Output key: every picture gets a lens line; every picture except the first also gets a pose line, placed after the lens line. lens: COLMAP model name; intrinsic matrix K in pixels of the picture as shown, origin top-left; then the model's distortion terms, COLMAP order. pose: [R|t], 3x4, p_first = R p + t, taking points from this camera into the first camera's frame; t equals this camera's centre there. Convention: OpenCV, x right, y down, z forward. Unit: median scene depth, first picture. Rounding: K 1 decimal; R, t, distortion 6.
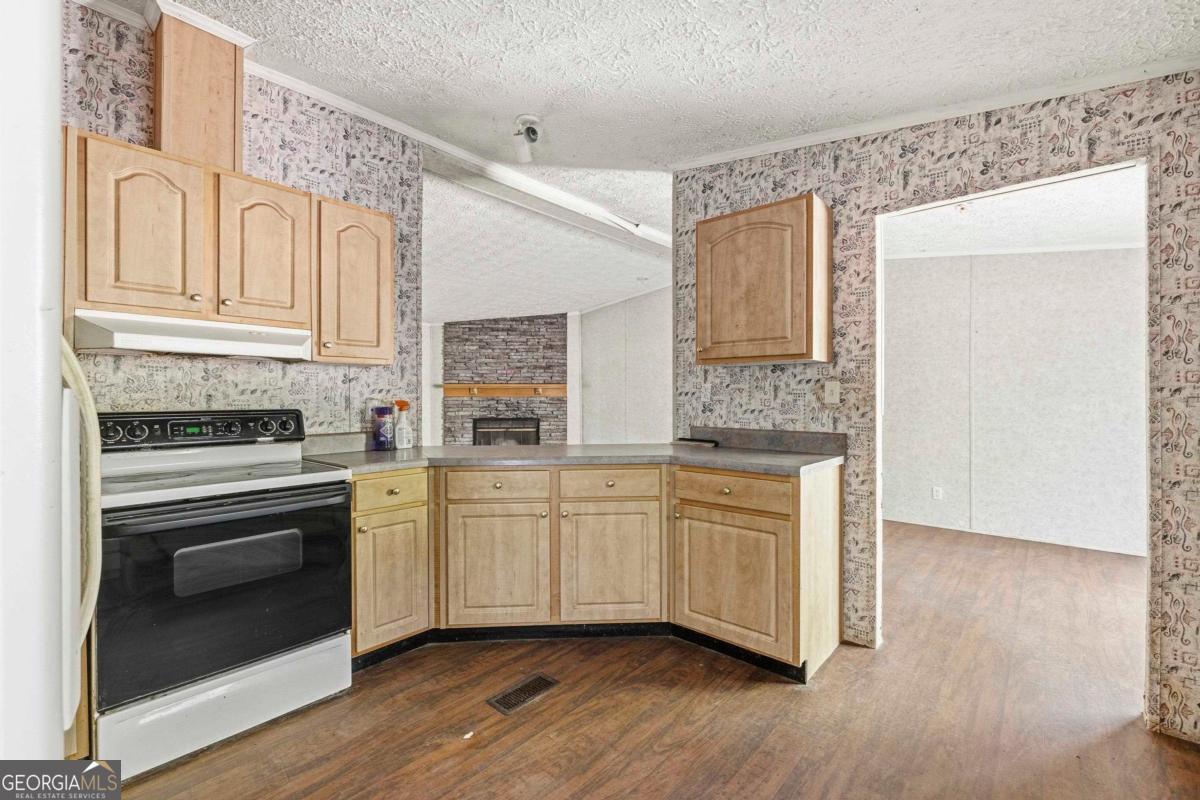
lens RADIAL K [[508.9, 0, 597.1], [0, 508.9, 398.0], [0, 0, 1]] dist [-0.007485, 0.000096]
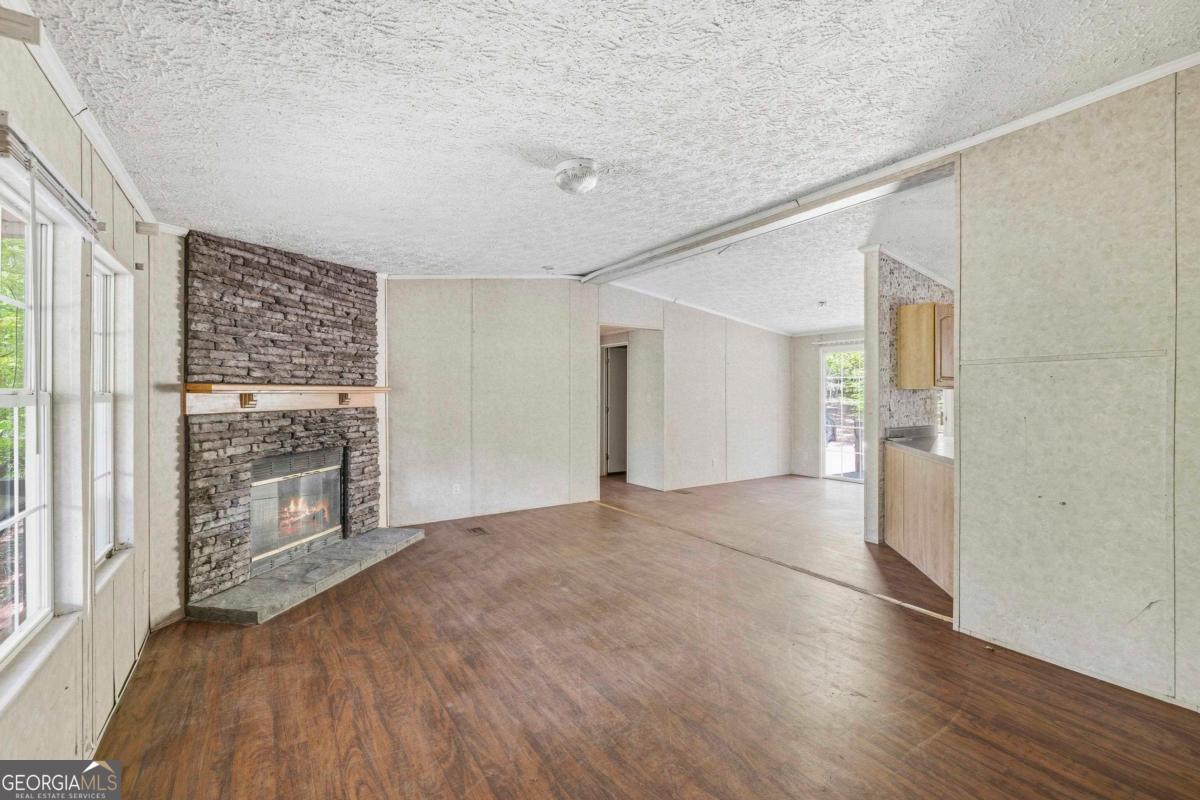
lens RADIAL K [[508.9, 0, 591.1], [0, 508.9, 390.0], [0, 0, 1]] dist [-0.007485, 0.000096]
pose [[0.269897, 0.005568, 0.962873, -0.595541], [-0.000029, 0.999983, -0.005775, -0.019507], [-0.962889, 0.001531, 0.269893, 0.585019]]
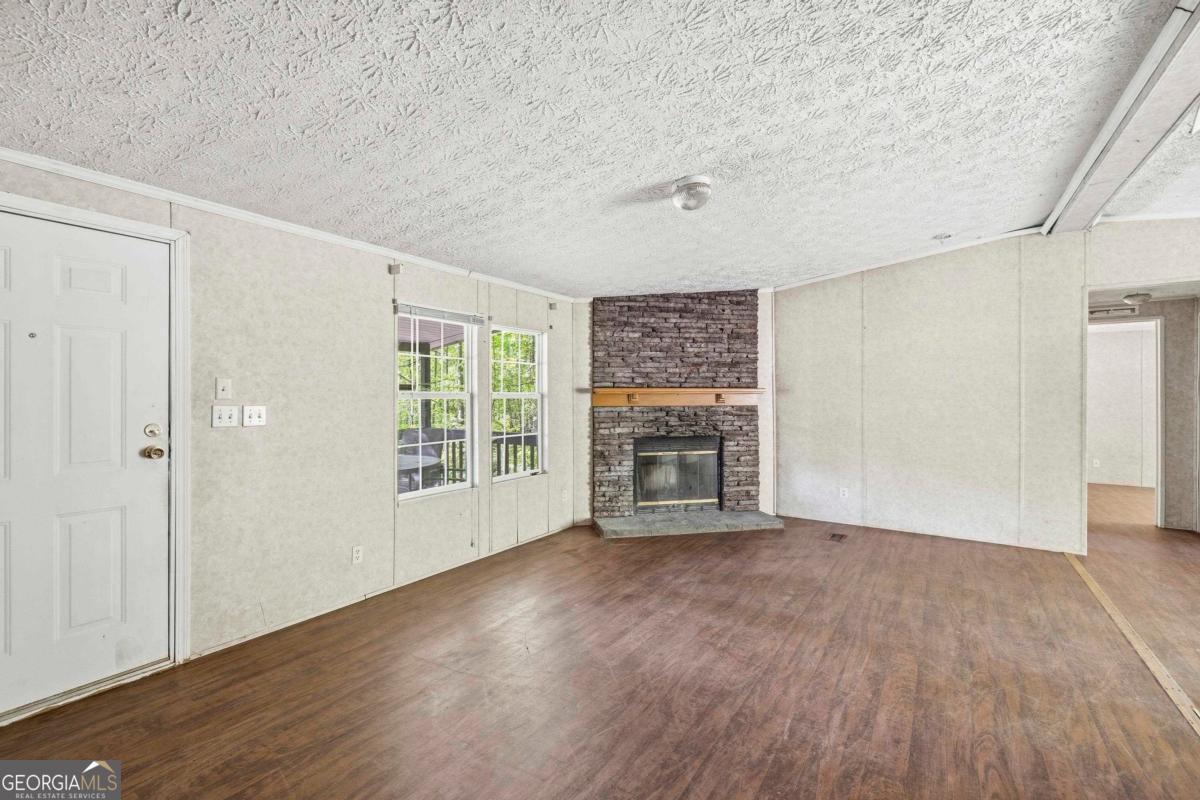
lens RADIAL K [[508.9, 0, 601.4], [0, 508.9, 393.7], [0, 0, 1]] dist [-0.007485, 0.000096]
pose [[0.991205, 0.000326, 0.132339, -0.378124], [-0.000123, 0.999999, -0.001544, -0.018280], [-0.132339, 0.001514, 0.991203, 0.320835]]
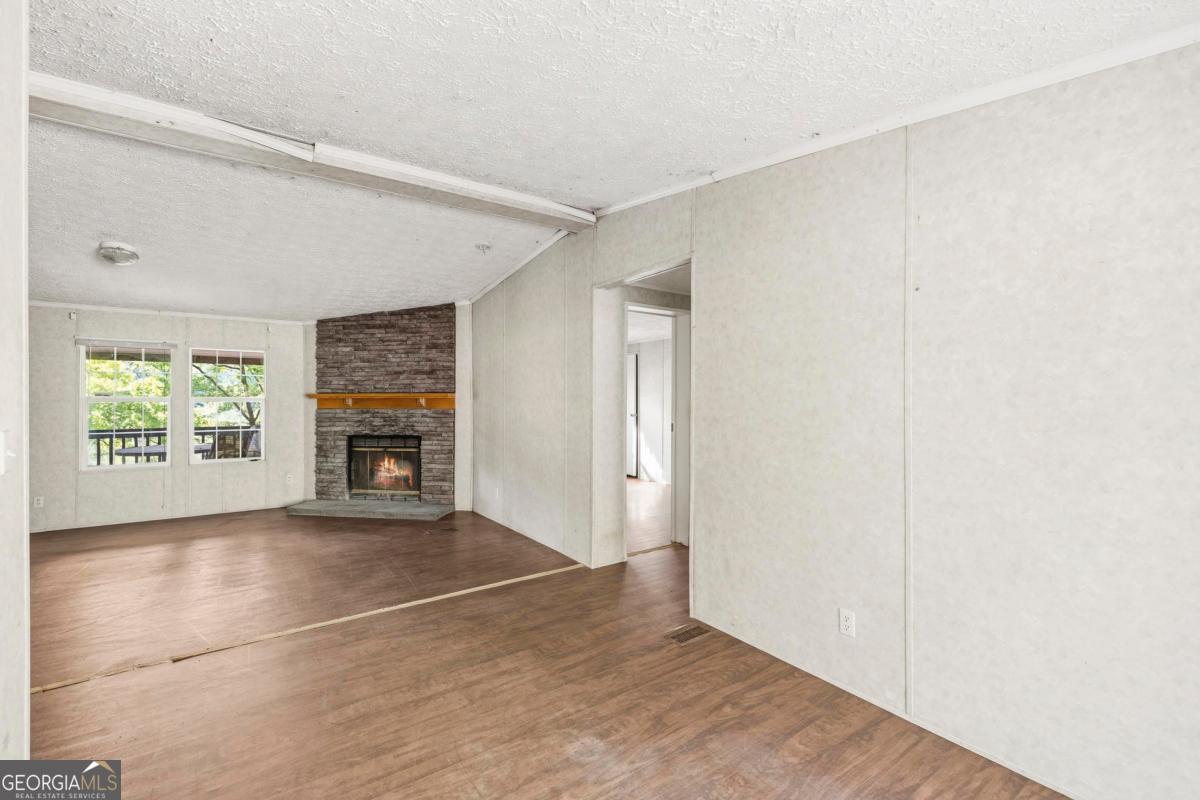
lens RADIAL K [[508.9, 0, 596.9], [0, 508.9, 397.2], [0, 0, 1]] dist [-0.007485, 0.000096]
pose [[0.973923, -0.000842, -0.226877, 0.337928], [-0.000129, 0.999991, -0.004265, -0.017583], [0.226878, 0.004183, 0.973914, 0.287772]]
